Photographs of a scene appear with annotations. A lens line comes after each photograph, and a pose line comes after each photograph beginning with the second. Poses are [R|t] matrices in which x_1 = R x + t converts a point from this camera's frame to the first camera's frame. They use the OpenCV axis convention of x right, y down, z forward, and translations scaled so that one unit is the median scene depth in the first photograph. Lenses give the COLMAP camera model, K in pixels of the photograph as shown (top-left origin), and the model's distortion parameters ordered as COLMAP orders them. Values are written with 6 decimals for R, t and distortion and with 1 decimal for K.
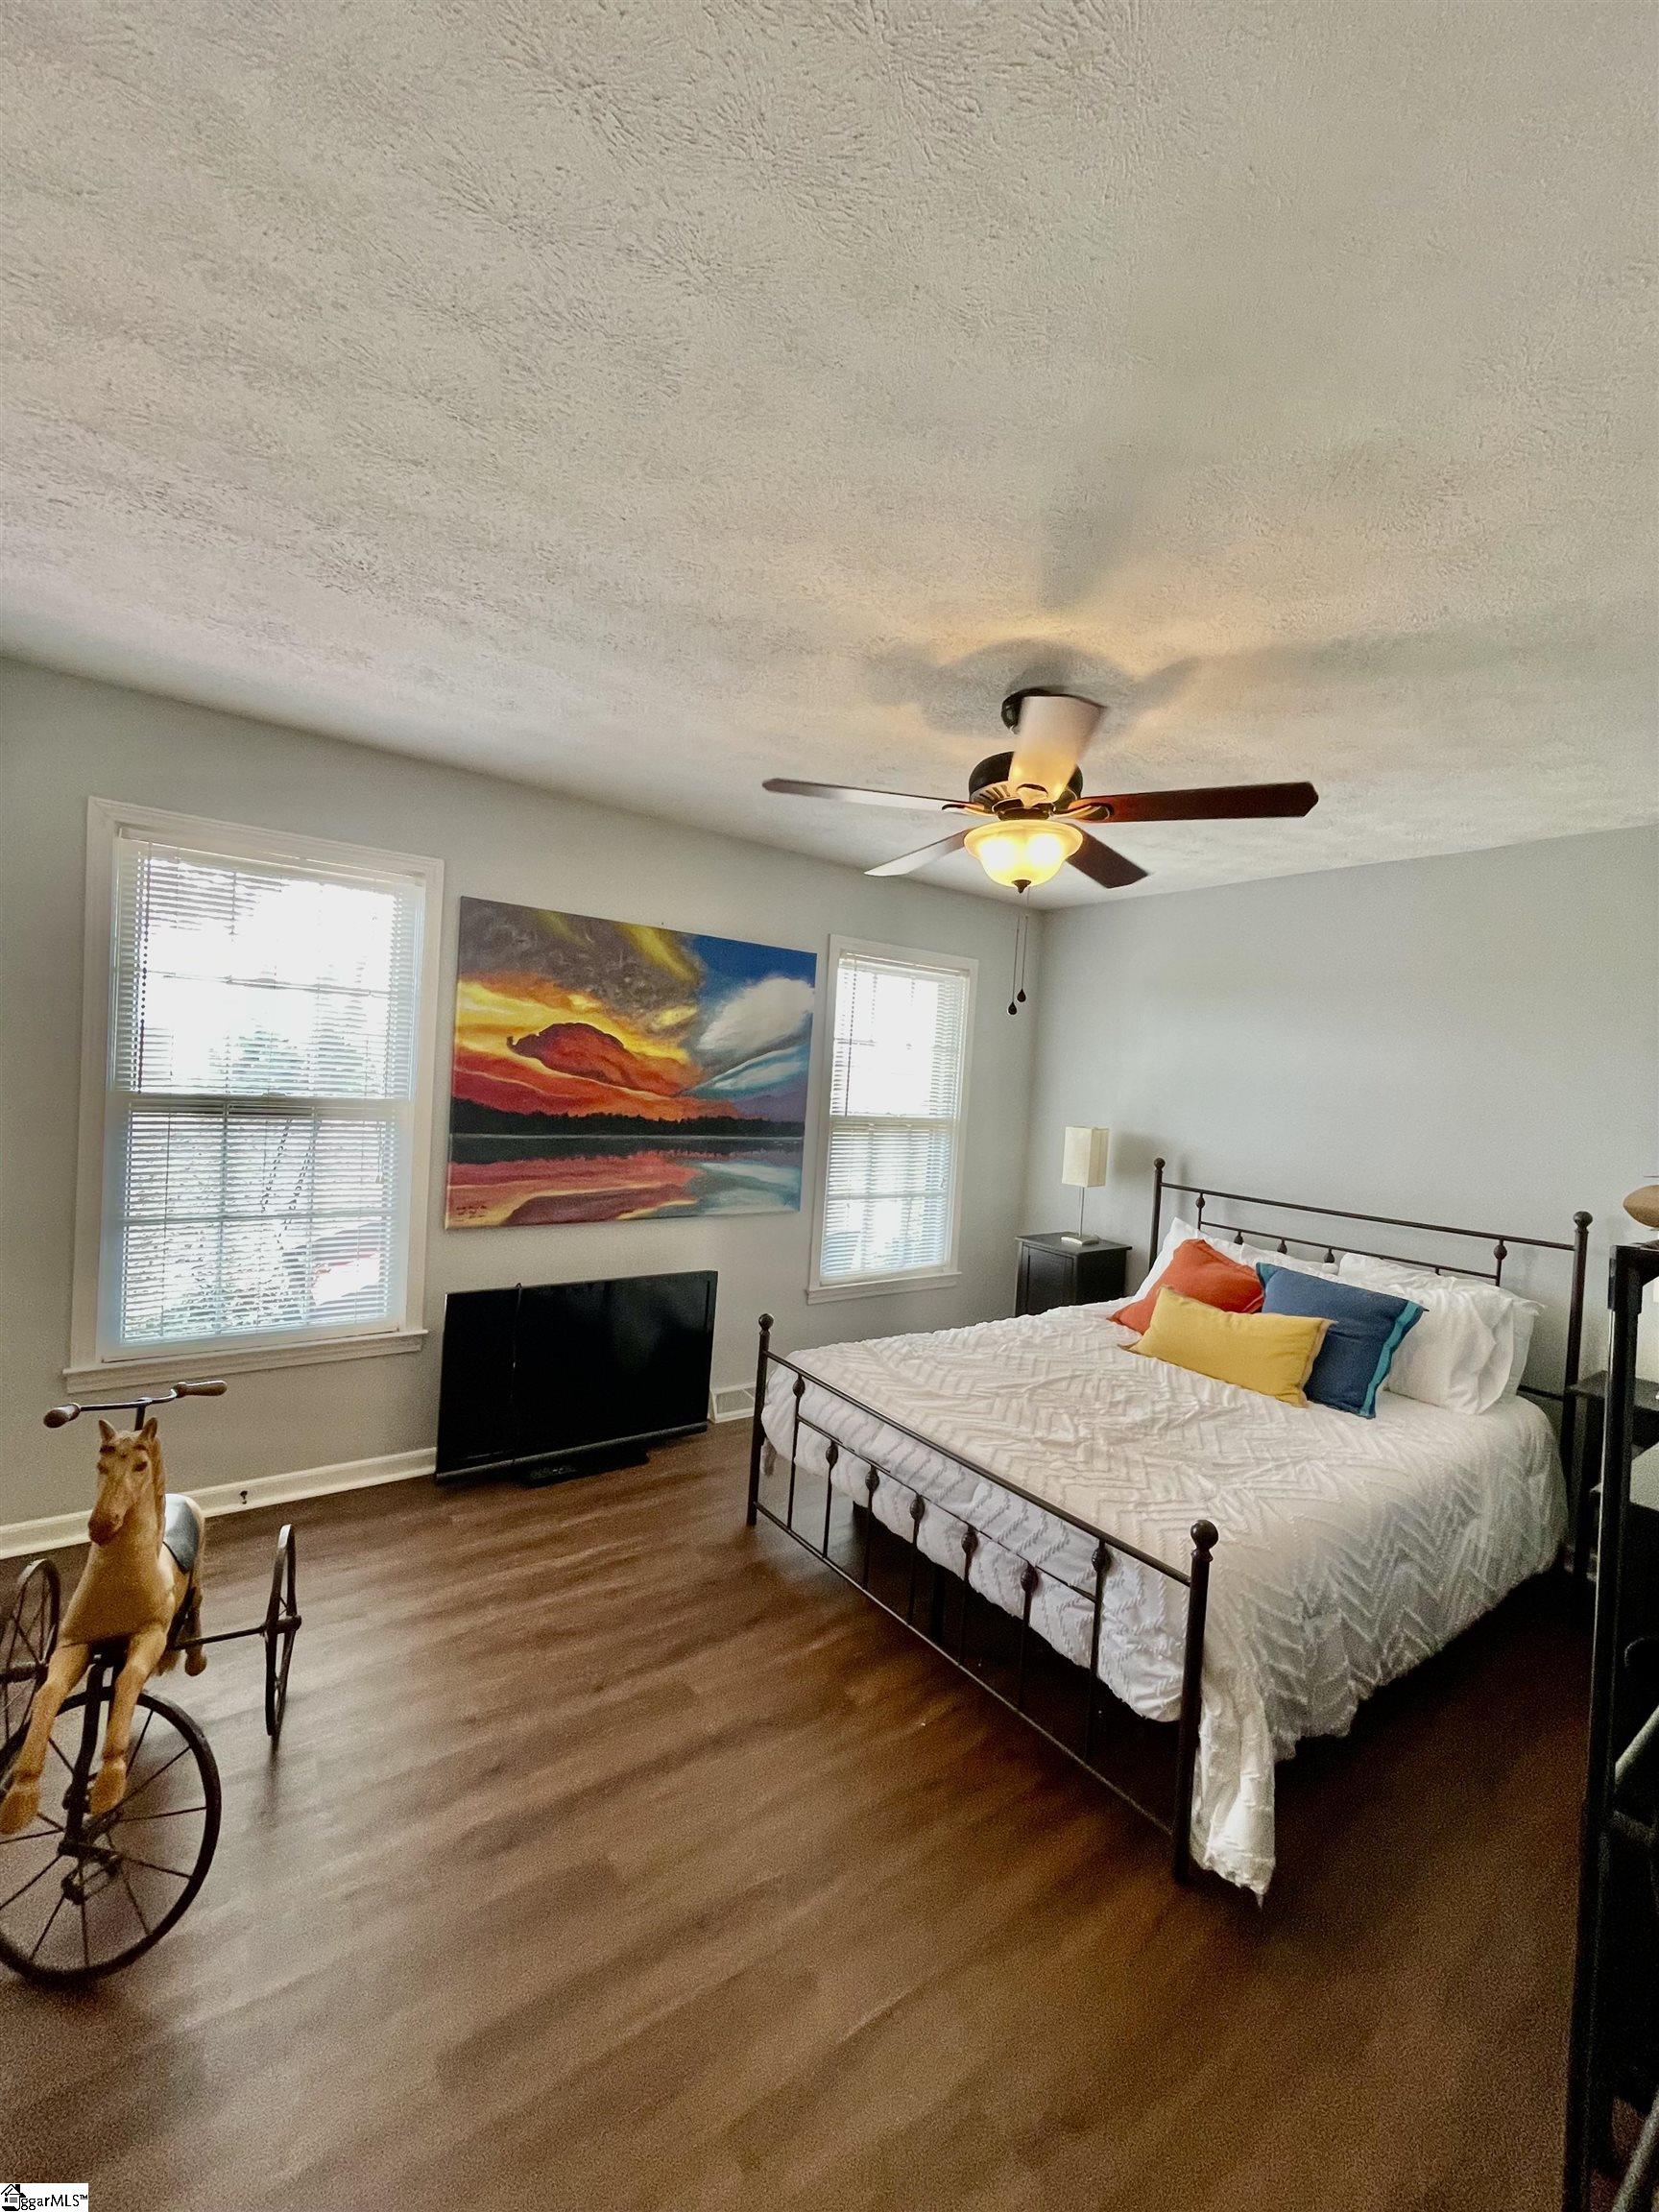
lens RADIAL K [[899.9, 0, 845.6], [0, 899.9, 1104.4], [0, 0, 1]] dist [-0.000237, -0.000374]
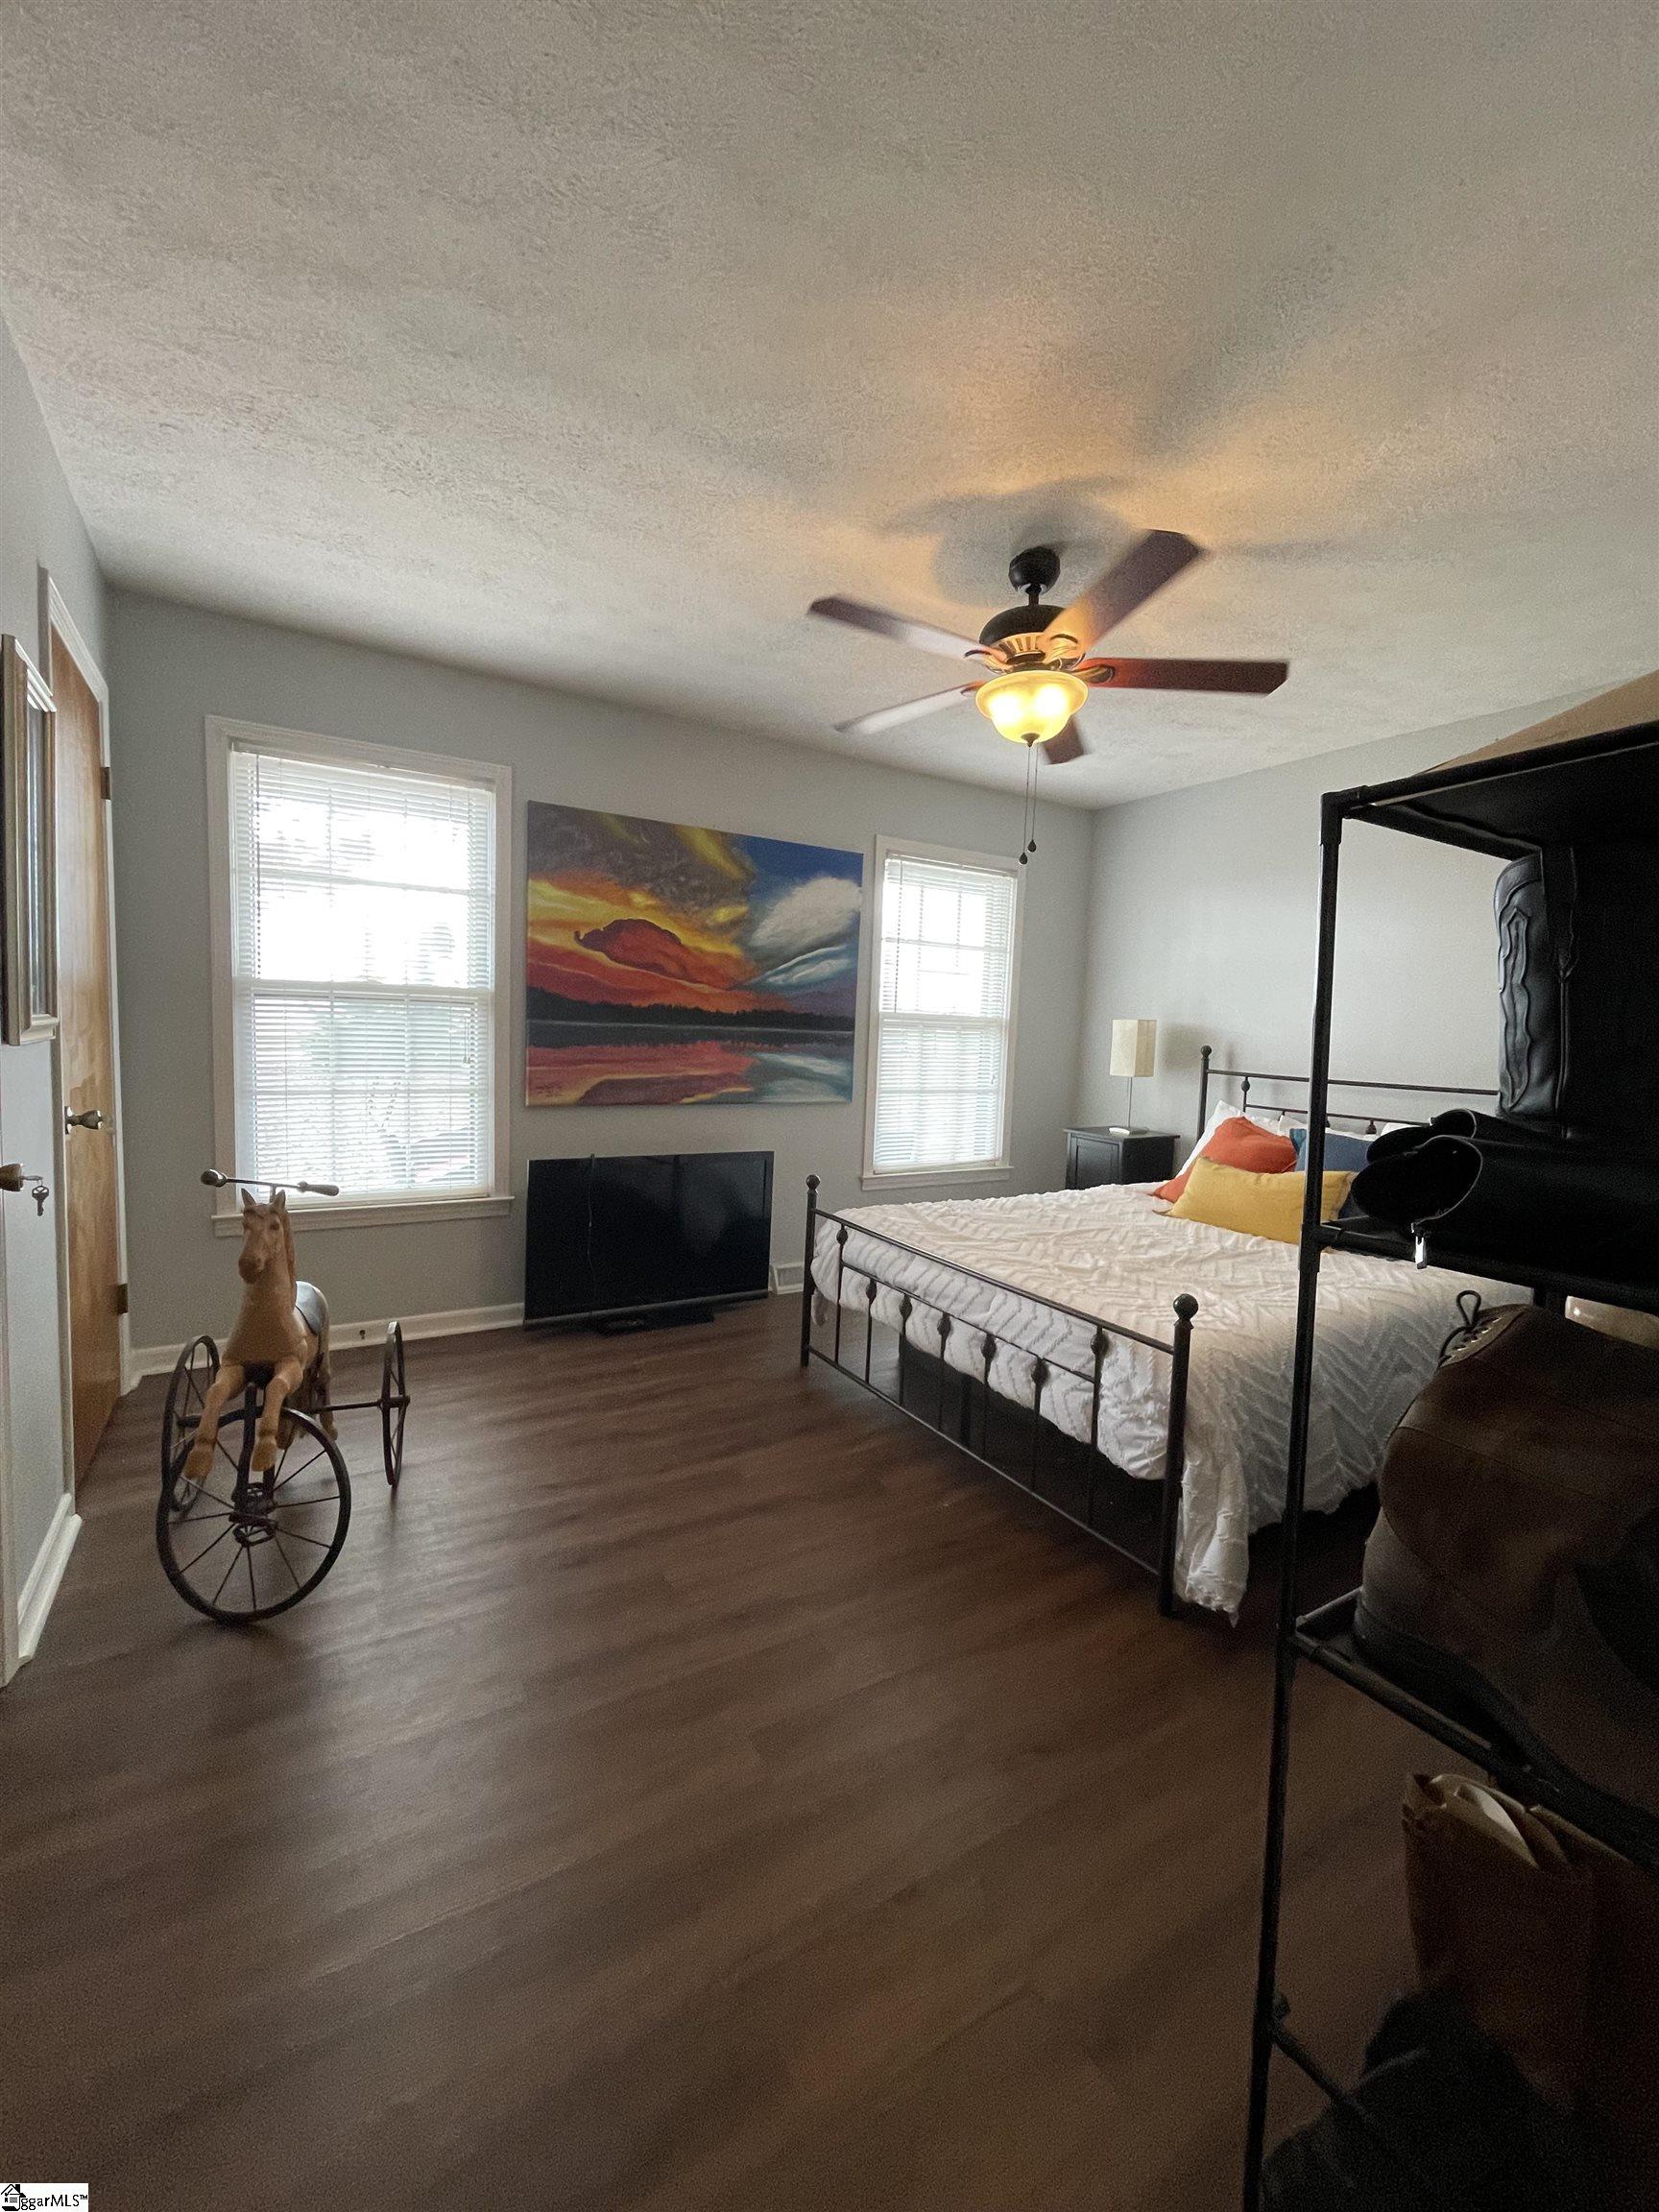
lens RADIAL K [[899.9, 0, 845.6], [0, 899.9, 1104.4], [0, 0, 1]] dist [-0.000237, -0.000374]
pose [[0.995556, -0.018089, -0.092415, 0.055684], [0.022494, 0.998648, 0.046853, 0.104460], [0.091442, -0.048724, 0.994618, -0.074157]]
